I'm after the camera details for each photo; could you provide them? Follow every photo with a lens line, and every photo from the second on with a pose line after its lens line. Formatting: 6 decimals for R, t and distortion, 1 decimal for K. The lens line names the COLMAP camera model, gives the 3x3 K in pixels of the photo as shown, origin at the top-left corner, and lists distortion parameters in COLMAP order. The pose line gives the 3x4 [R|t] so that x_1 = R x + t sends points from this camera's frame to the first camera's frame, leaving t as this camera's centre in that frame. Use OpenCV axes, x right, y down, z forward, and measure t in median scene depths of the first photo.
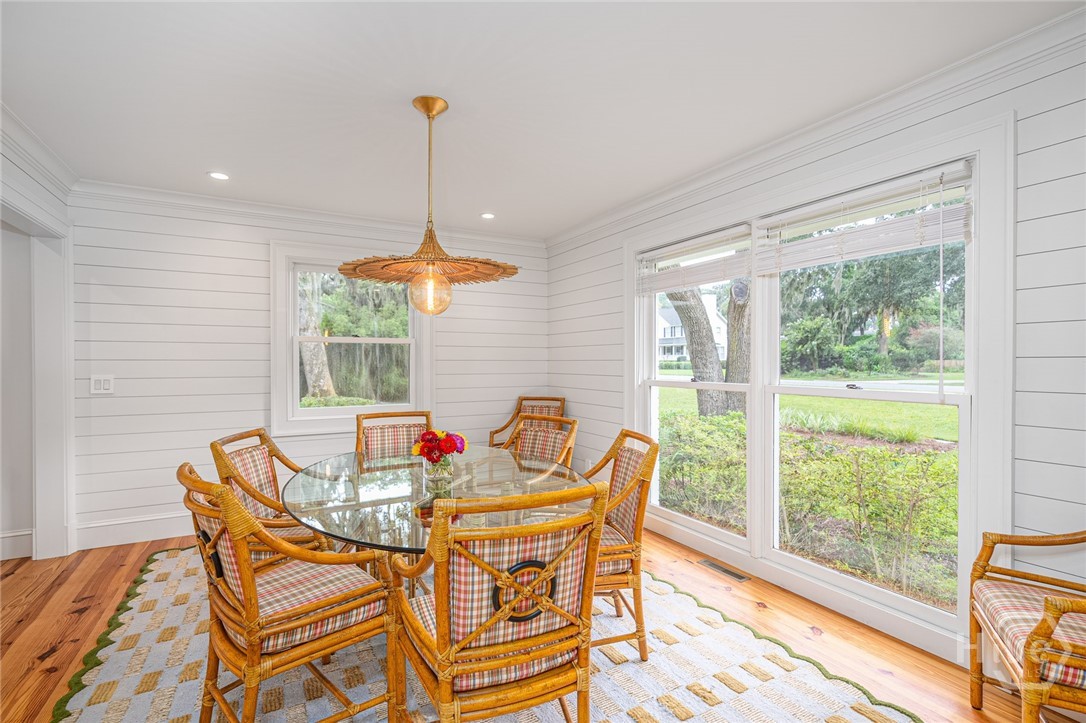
lens RADIAL K [[514.9, 0, 547.4], [0, 514.9, 362.2], [0, 0, 1]] dist [-0.007671, 0.002700]
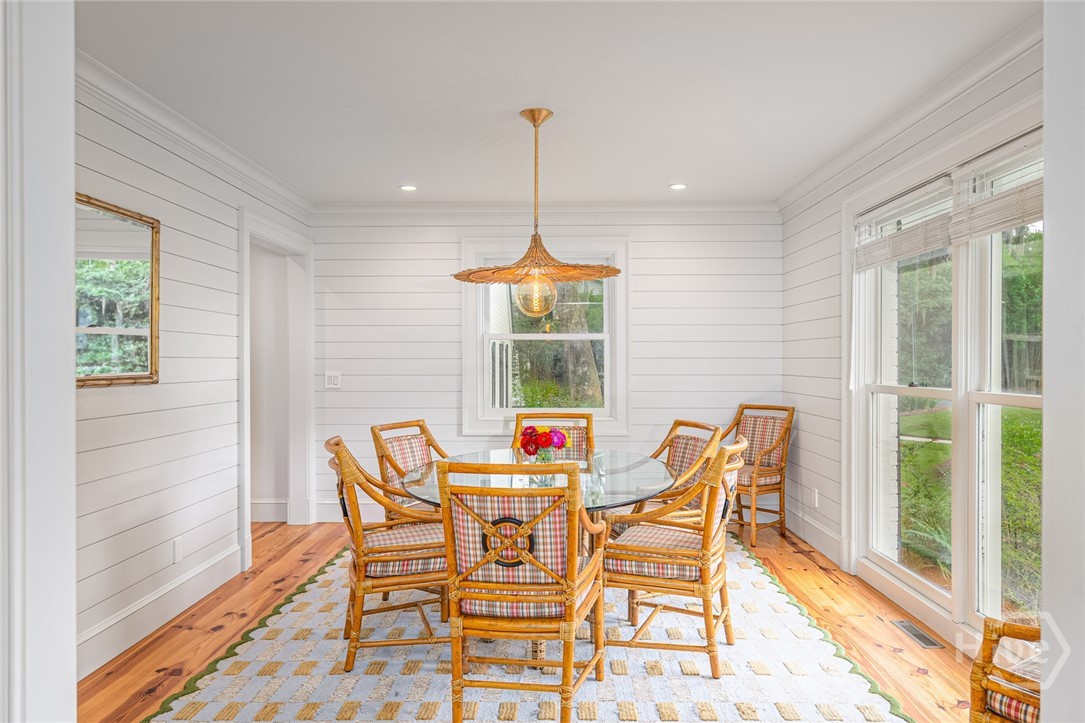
lens RADIAL K [[762.7, 0, 538.6], [0, 762.7, 361.9], [0, 0, 1]] dist [0.001842, -0.002988]
pose [[0.860612, 0.000612, -0.509261, 0.929805], [0.000585, 0.999997, 0.002191, -0.001684], [0.509261, -0.002183, 0.860609, -0.546926]]
